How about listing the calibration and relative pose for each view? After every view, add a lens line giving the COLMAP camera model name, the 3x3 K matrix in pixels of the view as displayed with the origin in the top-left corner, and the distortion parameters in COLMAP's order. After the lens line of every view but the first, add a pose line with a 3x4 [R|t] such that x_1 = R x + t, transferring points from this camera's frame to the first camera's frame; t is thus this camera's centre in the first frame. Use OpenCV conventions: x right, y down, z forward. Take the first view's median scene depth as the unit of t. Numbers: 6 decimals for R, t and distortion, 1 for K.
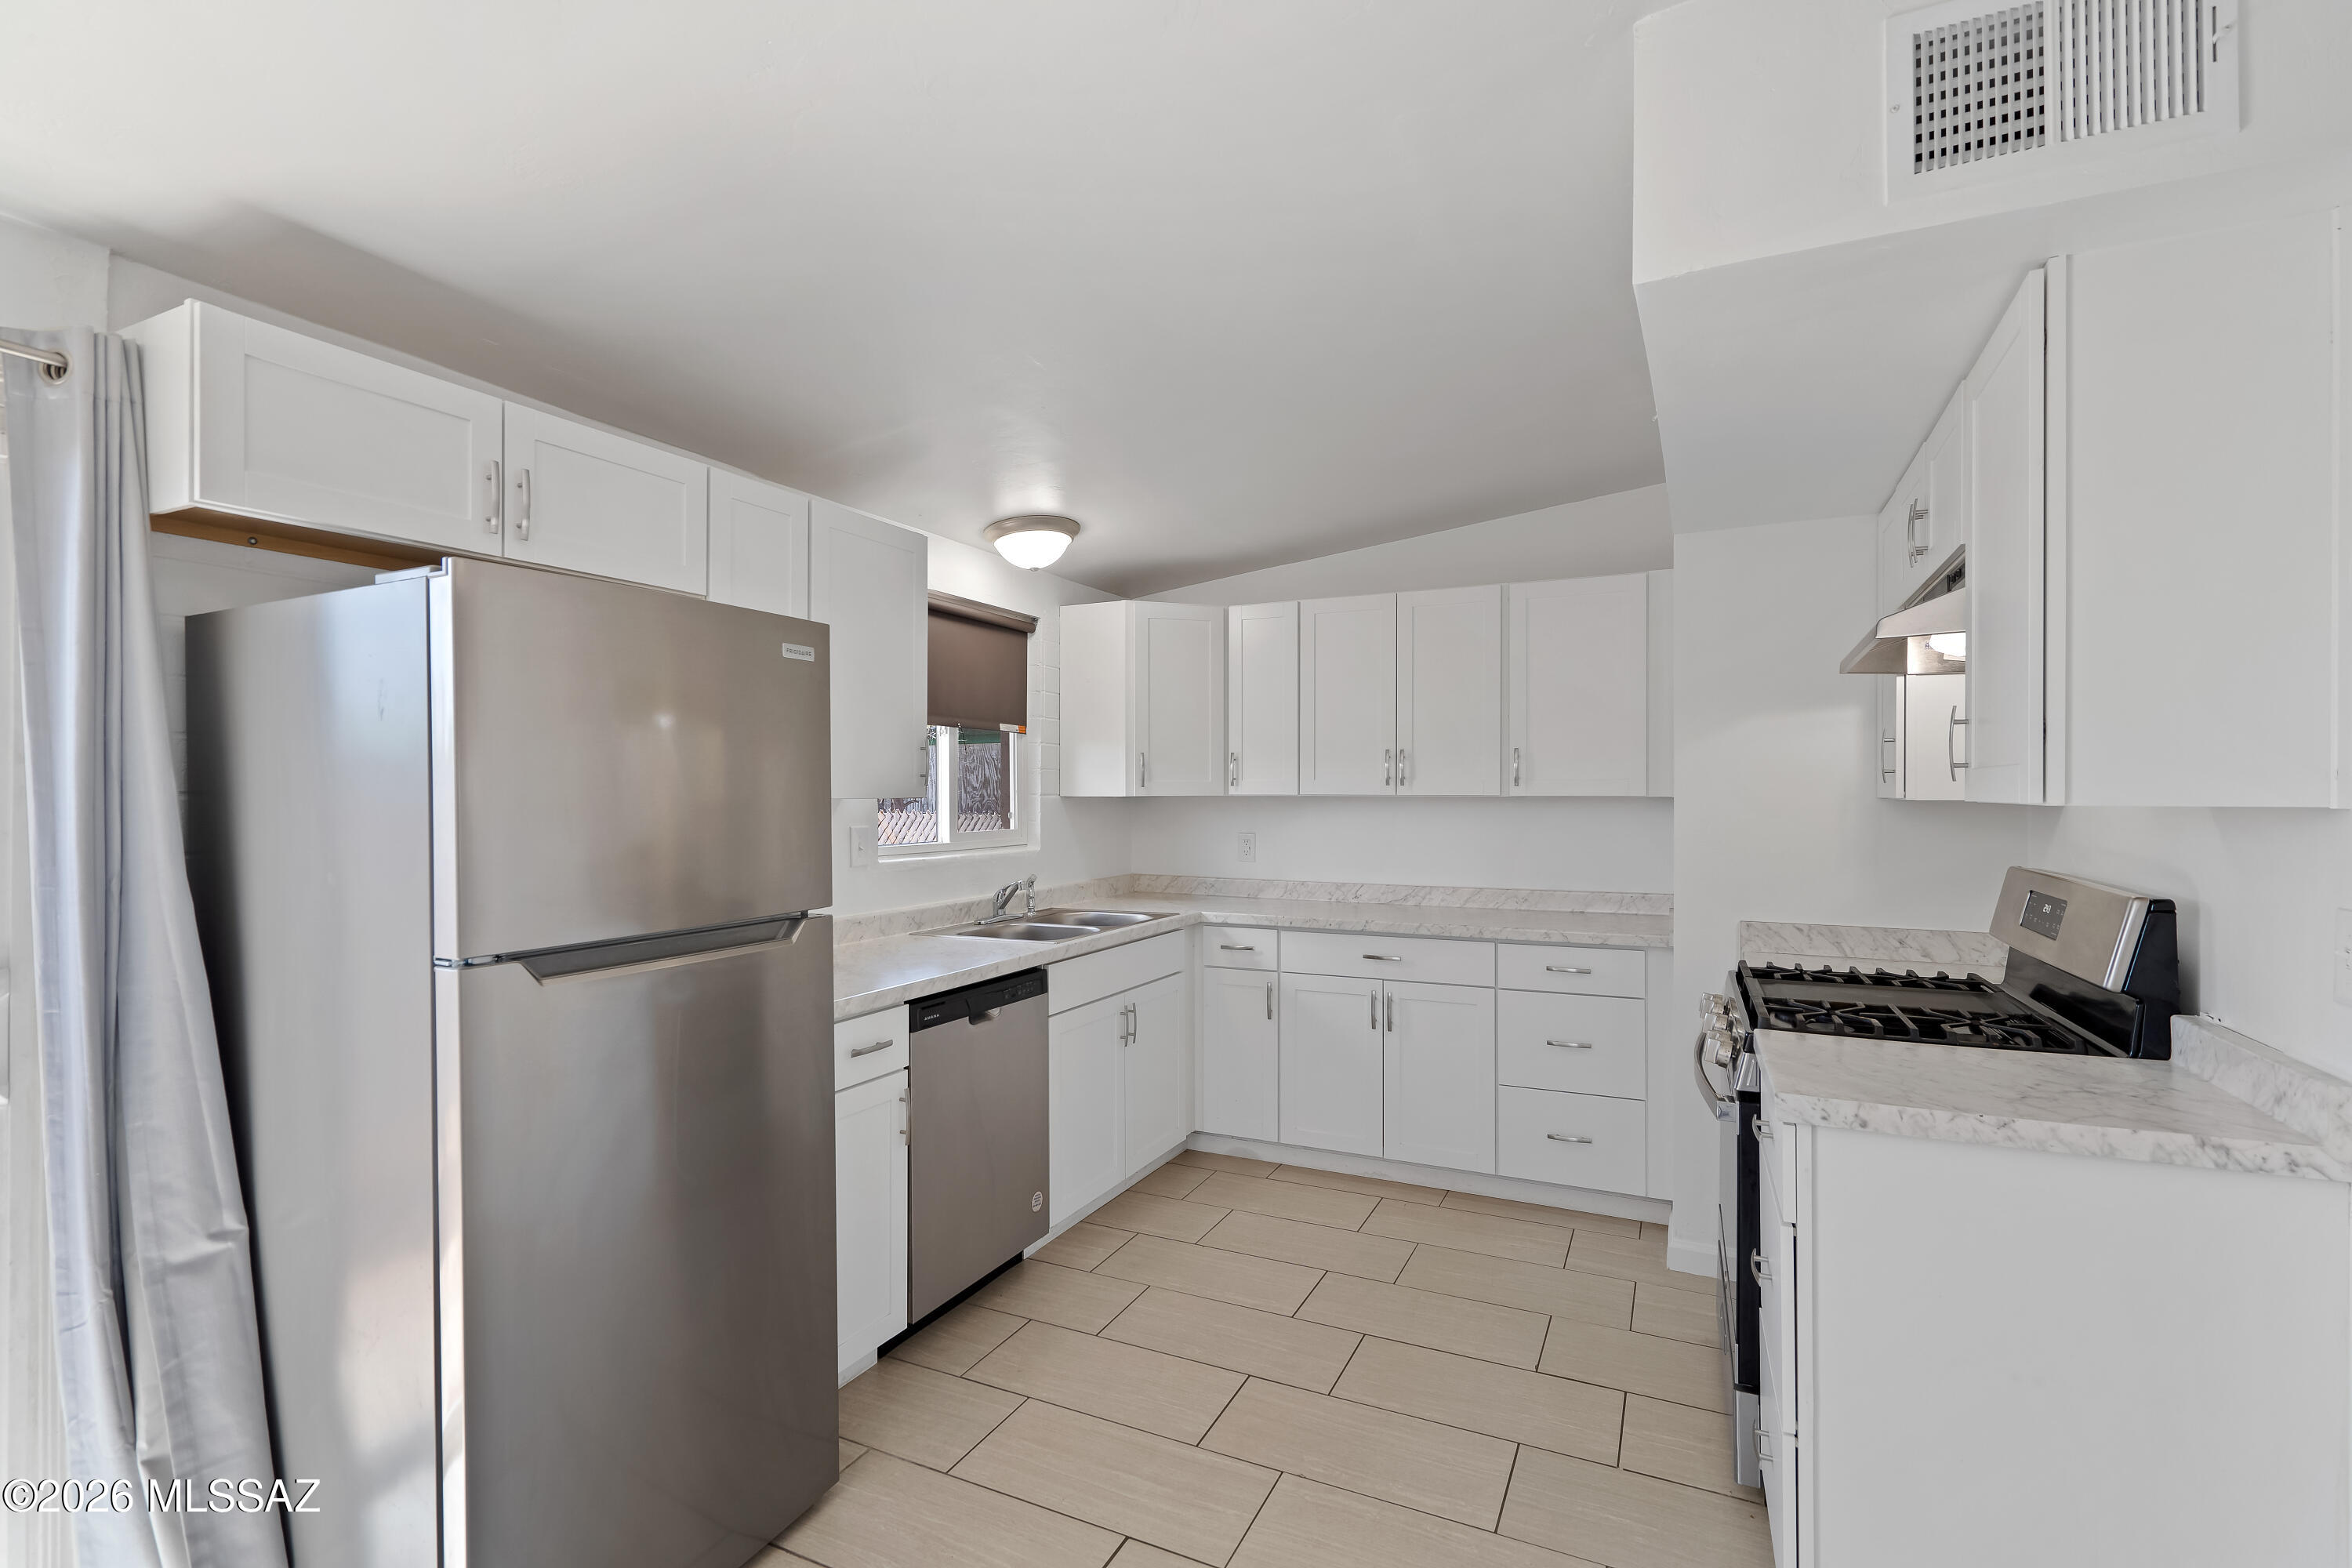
lens RADIAL K [[1072.3, 0, 1172.5], [0, 1072.3, 794.5], [0, 0, 1]] dist [-0.000033, 0.000722]
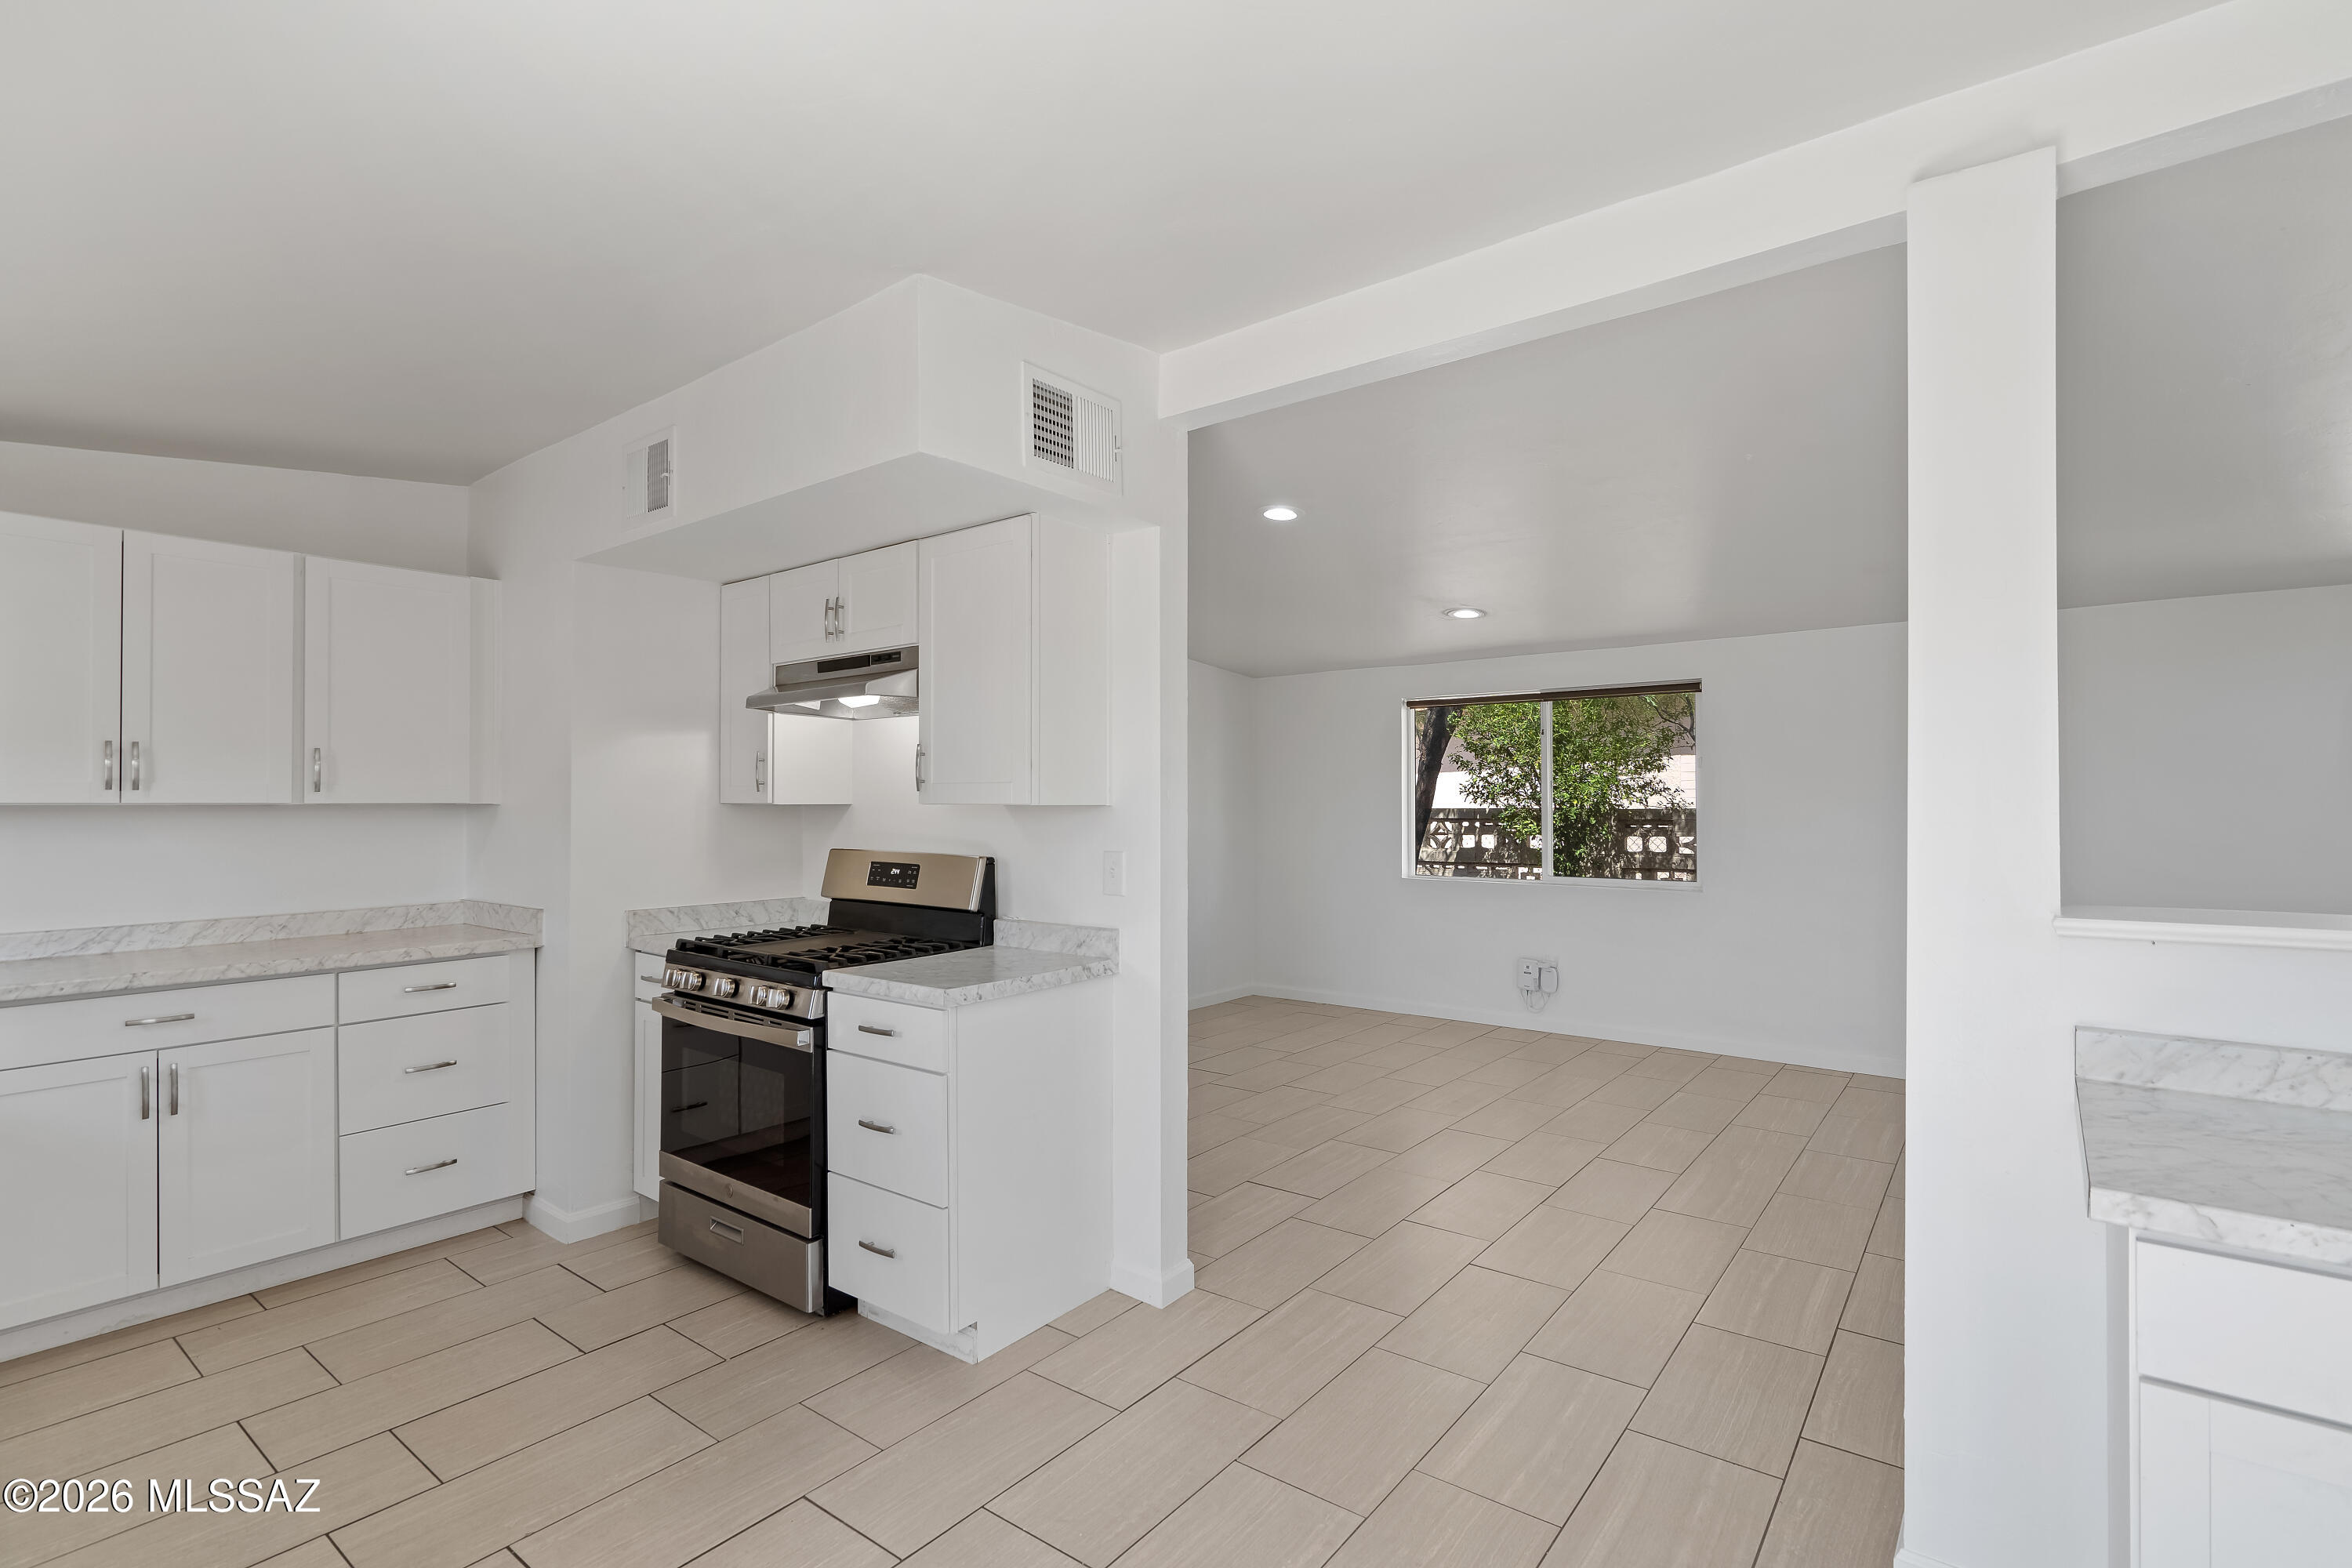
lens RADIAL K [[1096.9, 0, 1168.7], [0, 1096.9, 786.1], [0, 0, 1]] dist [-0.001339, 0.000028]
pose [[0.215153, 0.011558, 0.976512, -0.396445], [0.003660, 0.999913, -0.012641, 0.000950], [-0.976574, 0.006294, 0.215092, 0.143653]]
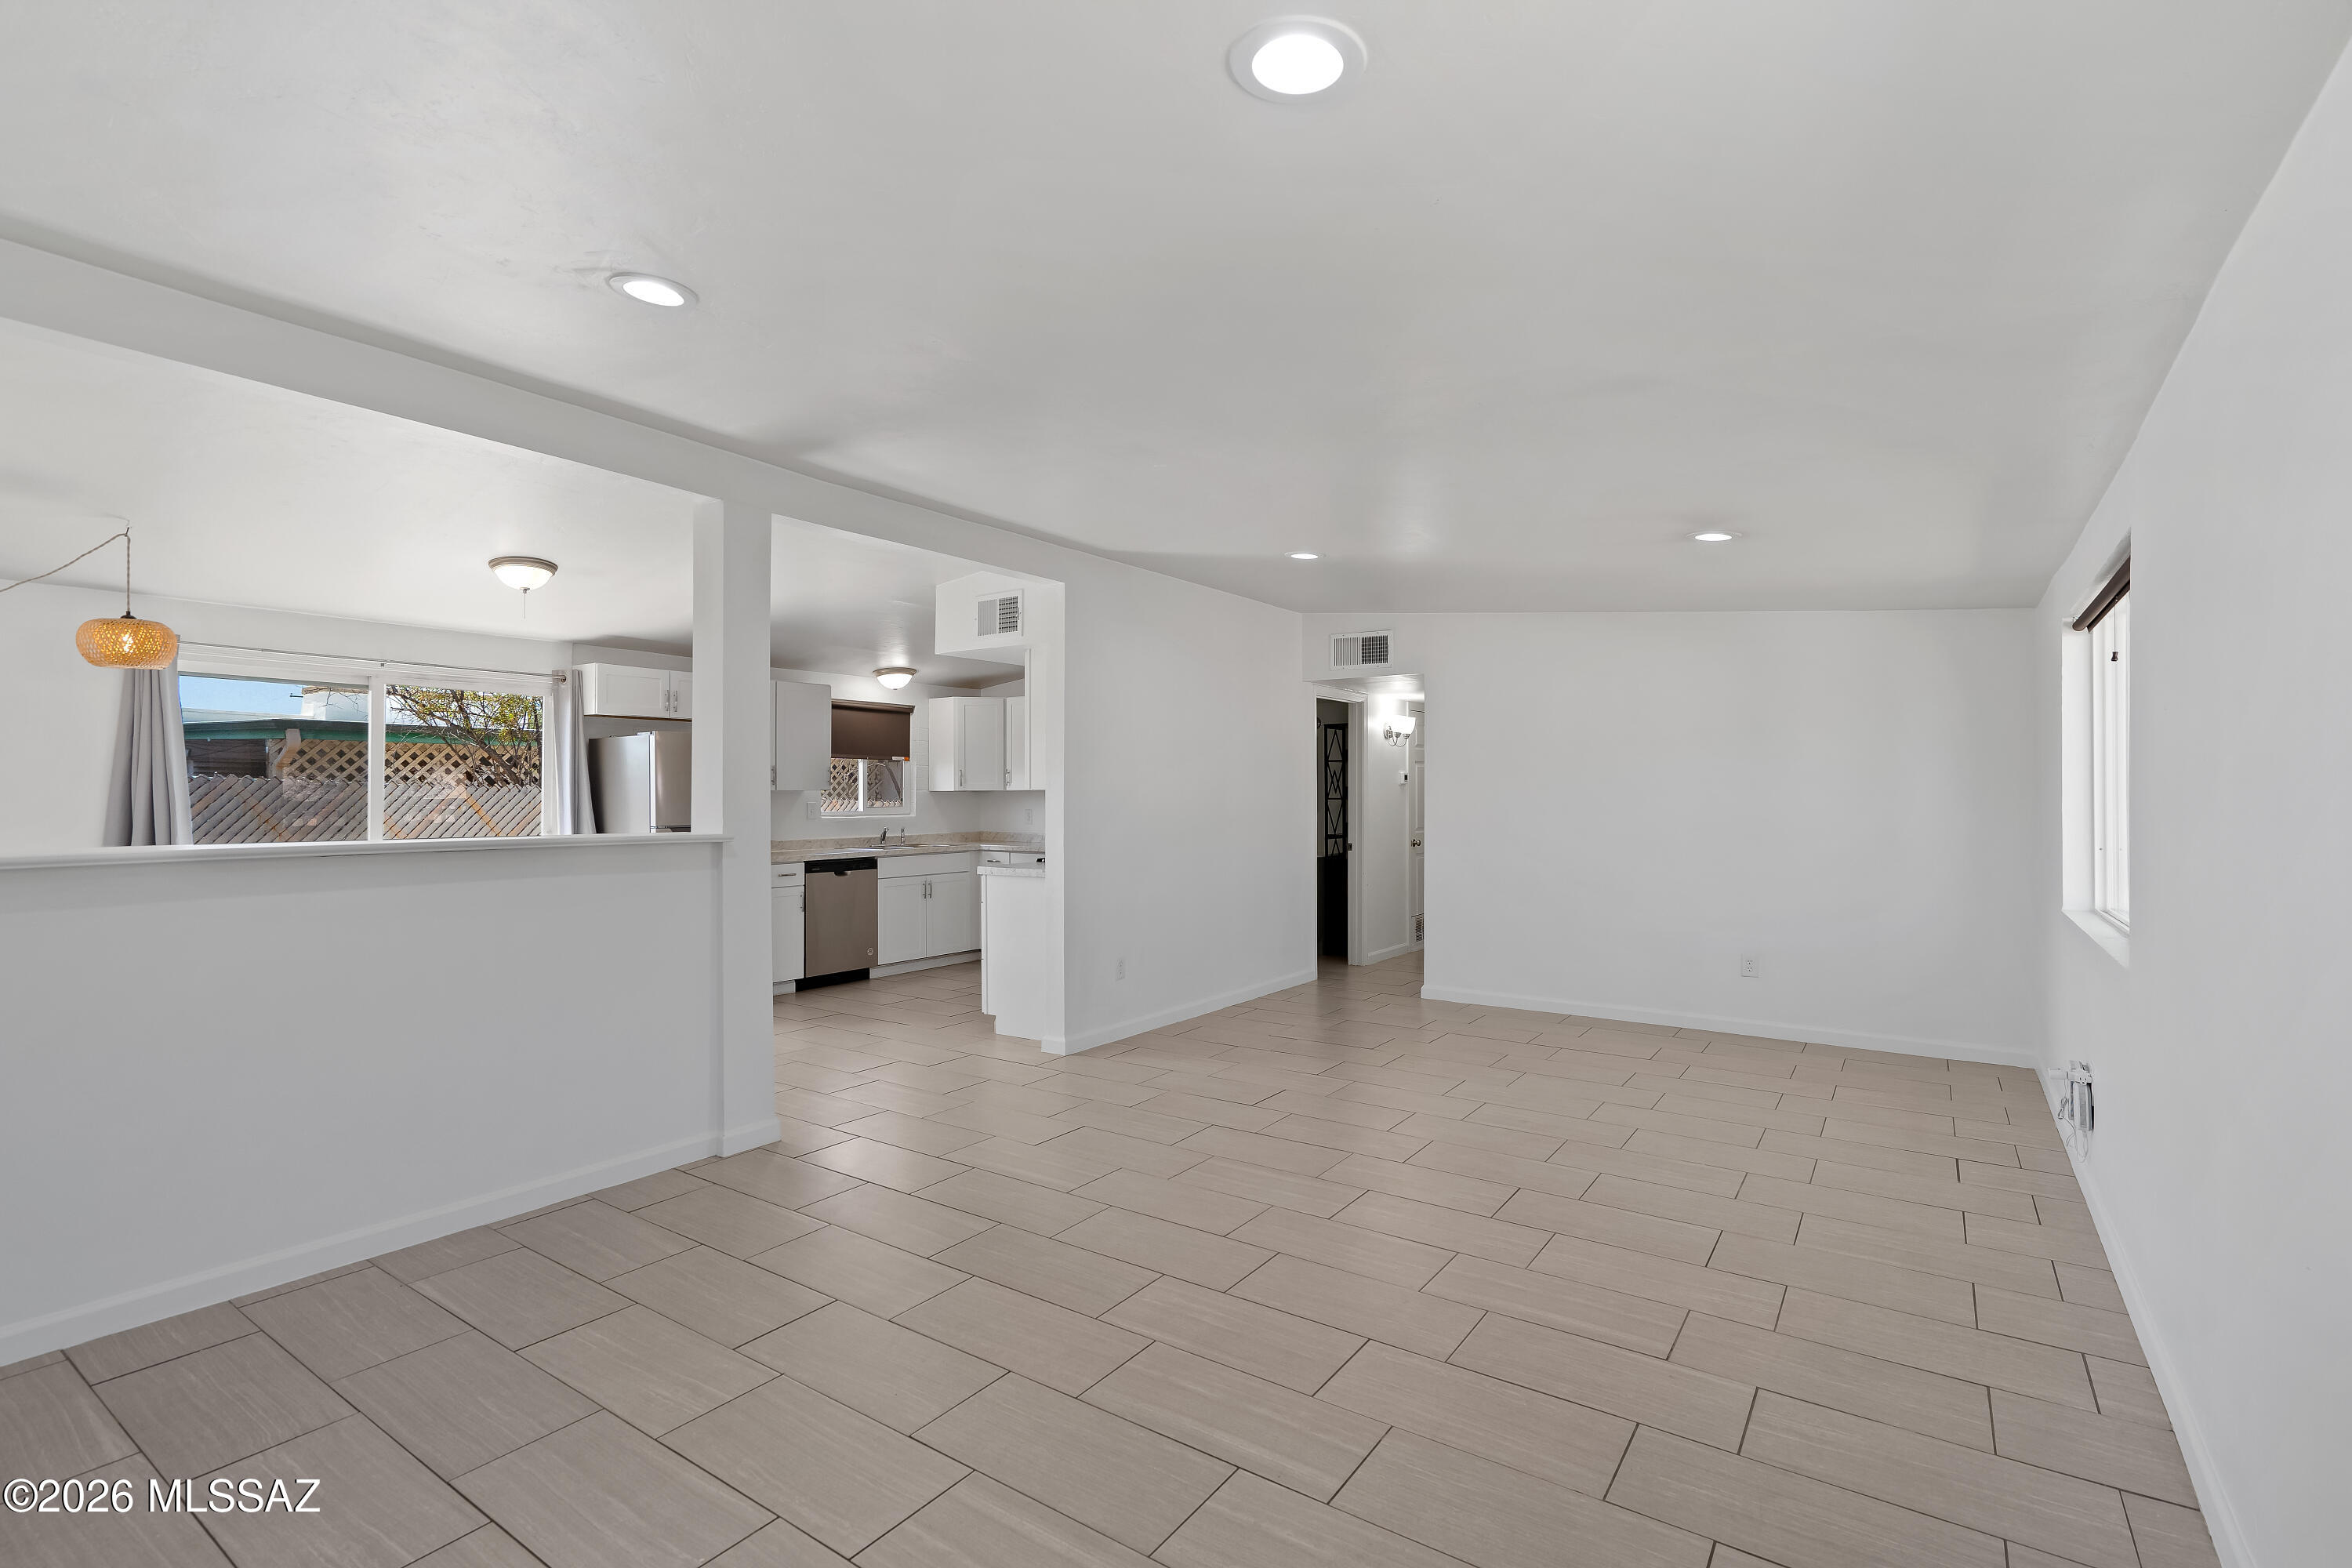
lens RADIAL K [[1081.6, 0, 1175.4], [0, 1081.6, 794.7], [0, 0, 1]] dist [-0.003284, -0.000031]
pose [[0.988356, 0.000565, -0.152156, 0.786335], [-0.000994, 0.999996, -0.002746, 0.015765], [0.152154, 0.002865, 0.988353, -1.136823]]
